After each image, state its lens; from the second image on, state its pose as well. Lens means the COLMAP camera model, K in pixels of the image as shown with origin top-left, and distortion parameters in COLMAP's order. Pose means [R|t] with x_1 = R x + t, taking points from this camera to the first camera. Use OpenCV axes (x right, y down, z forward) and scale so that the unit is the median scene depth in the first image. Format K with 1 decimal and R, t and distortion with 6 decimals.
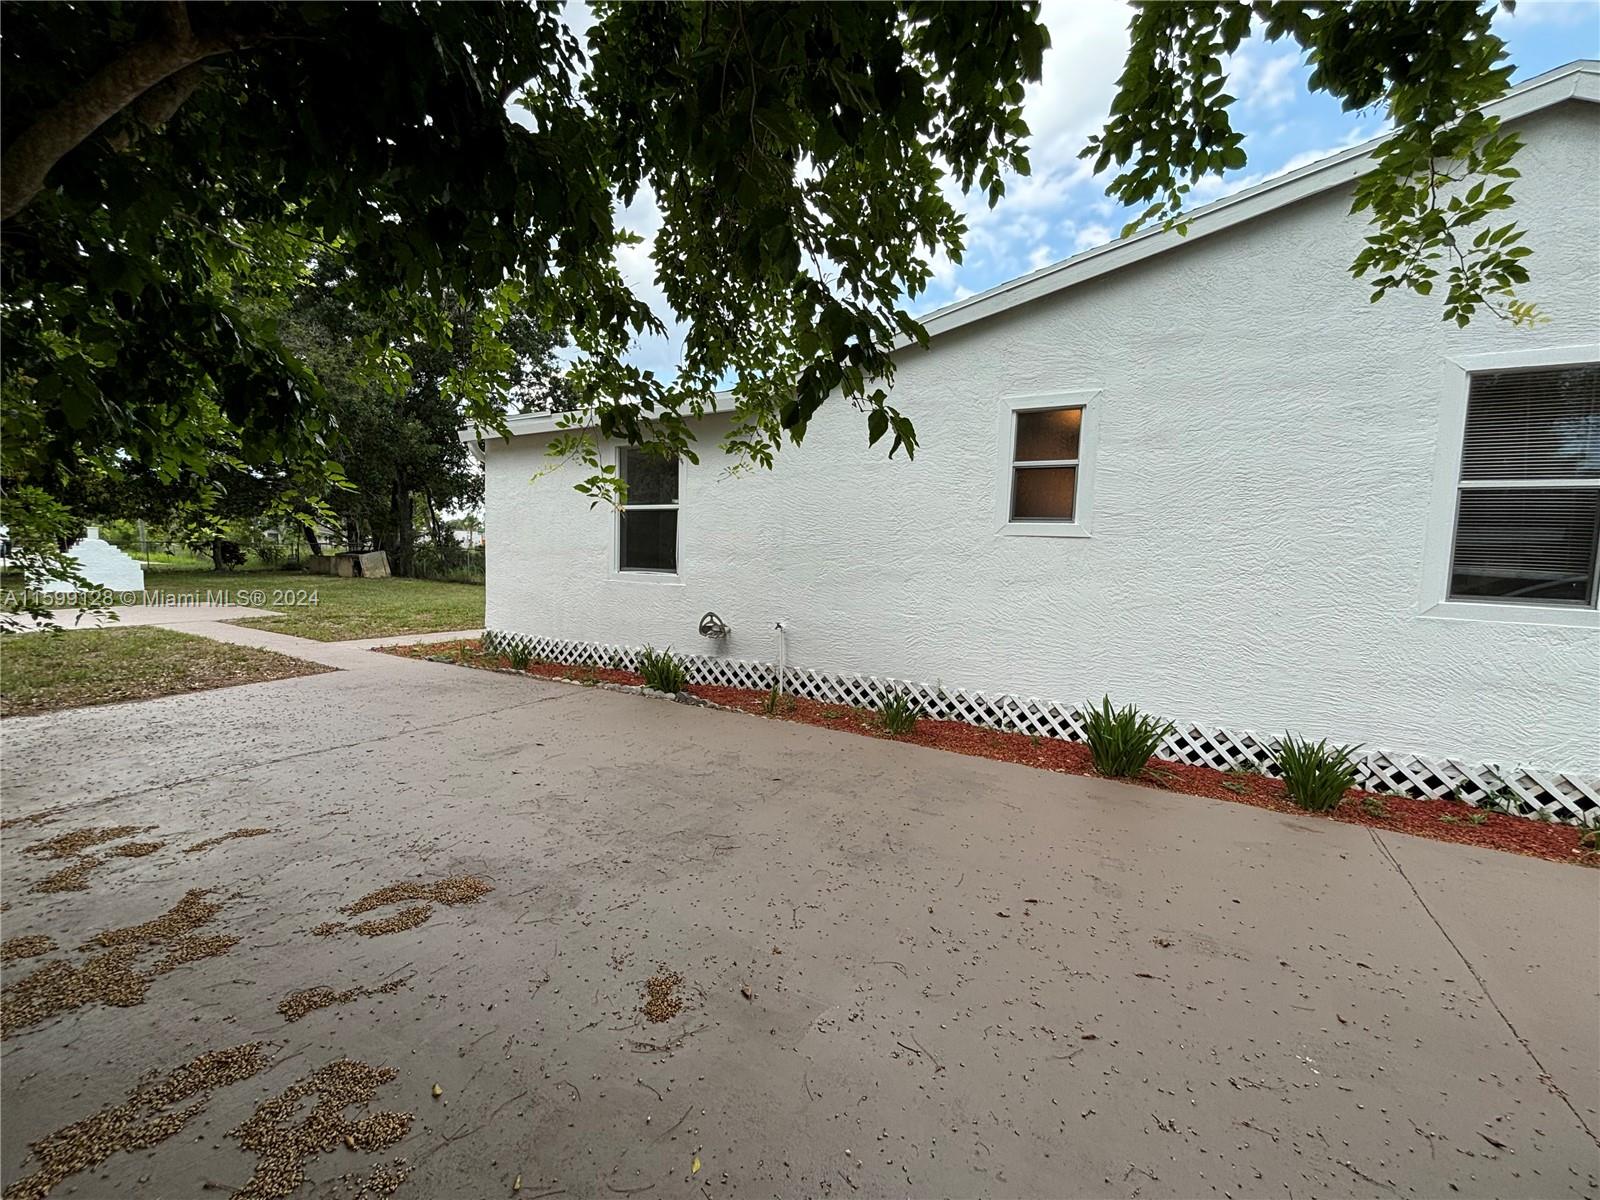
lens RADIAL K [[643.7, 0, 795.6], [0, 643.7, 596.9], [0, 0, 1]] dist [-0.000361, 0.000429]
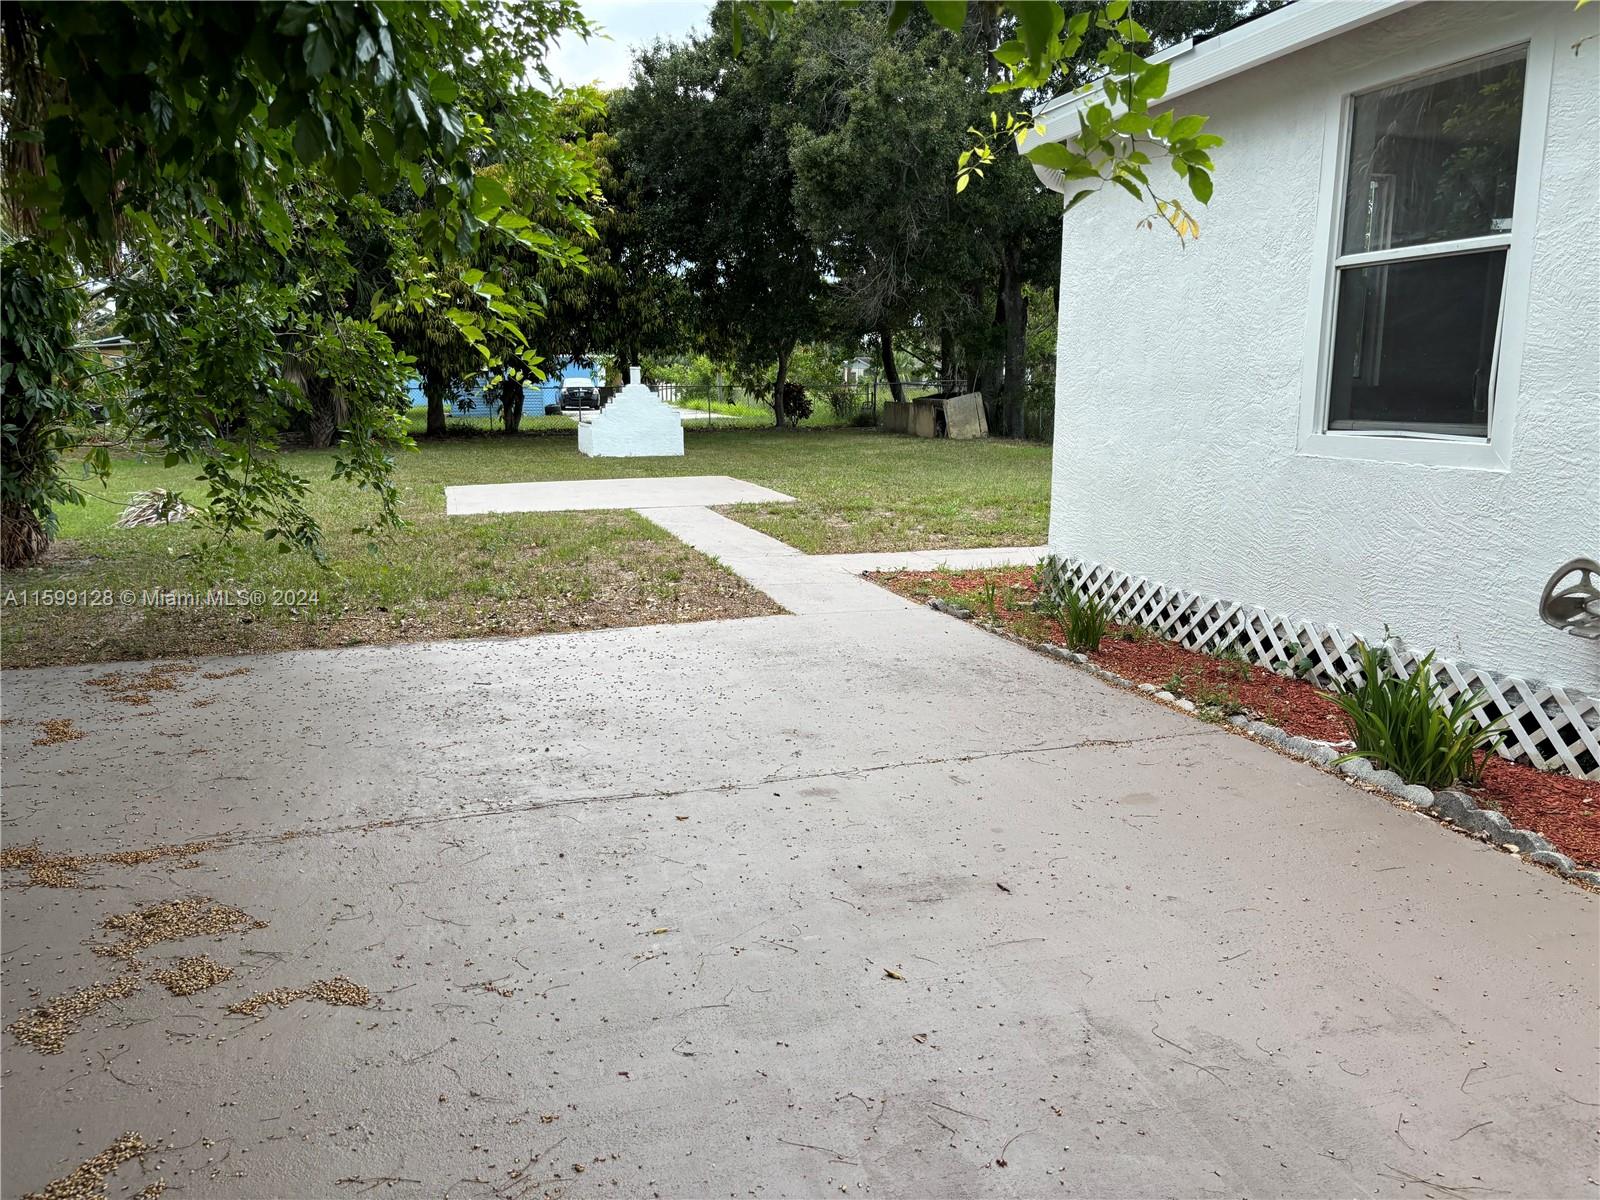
lens RADIAL K [[1221.5, 0, 800.0], [0, 1221.5, 600.0], [0, 0, 1]] dist [0.042015, -0.059026]
pose [[0.742399, 0.092642, -0.663522, -0.010042], [-0.025167, 0.993550, 0.110563, -0.012450], [0.669485, -0.065383, 0.739942, 0.240593]]
